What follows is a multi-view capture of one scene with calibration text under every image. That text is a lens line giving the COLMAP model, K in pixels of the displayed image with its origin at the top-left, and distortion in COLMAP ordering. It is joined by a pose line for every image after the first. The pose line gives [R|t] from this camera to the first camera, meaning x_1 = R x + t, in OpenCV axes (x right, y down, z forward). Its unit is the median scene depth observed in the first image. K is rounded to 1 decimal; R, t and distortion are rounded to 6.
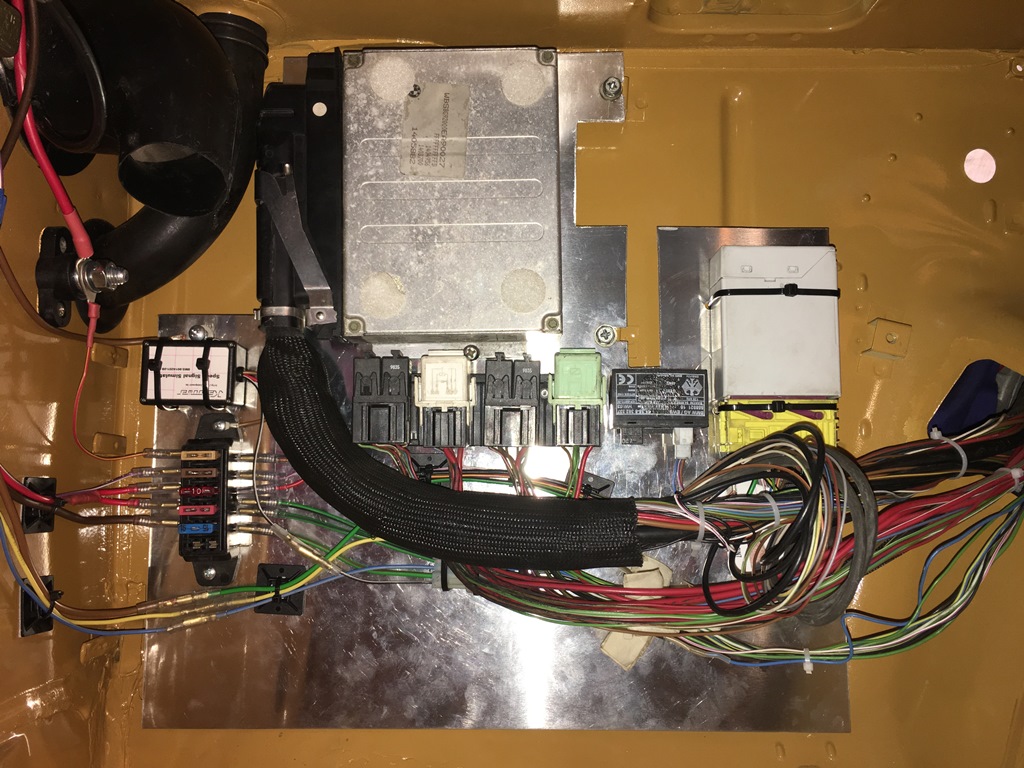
lens RADIAL K [[867.6, 0, 510.9], [0, 867.6, 377.6], [0, 0, 1]] dist [0.058345, -0.068327]
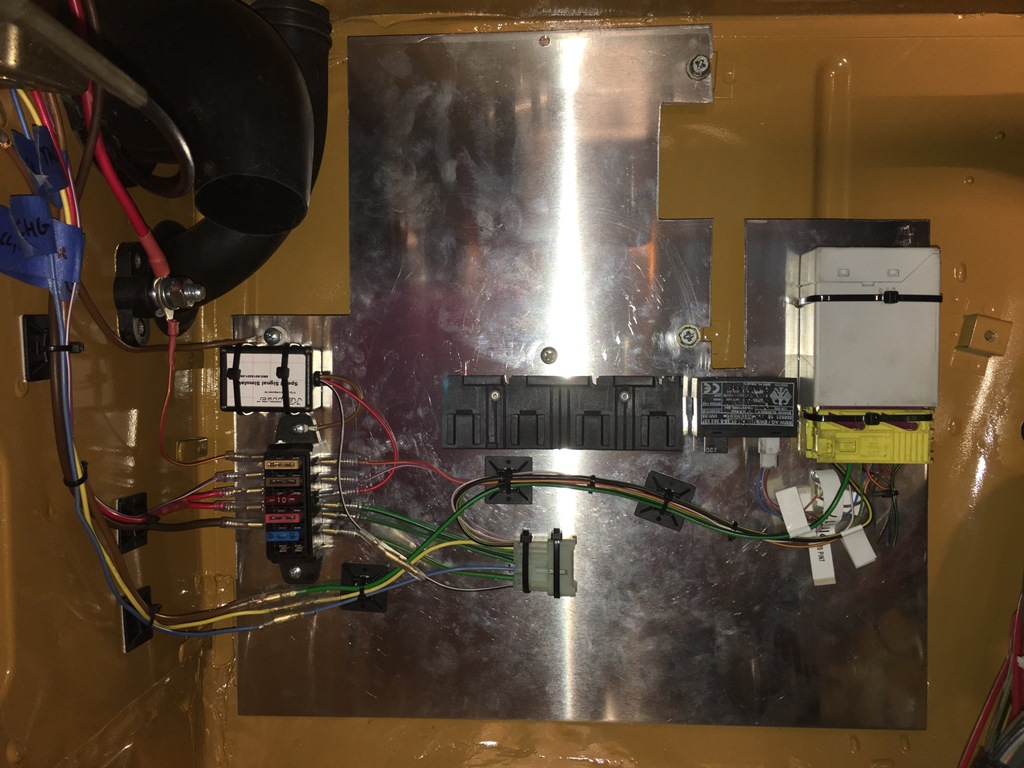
lens RADIAL K [[867.6, 0, 510.9], [0, 867.6, 377.6], [0, 0, 1]] dist [0.058345, -0.068327]
pose [[0.999233, -0.003119, -0.039047, -0.052750], [0.008307, 0.991027, 0.133407, -0.138401], [0.038280, -0.133629, 0.990292, 0.028593]]
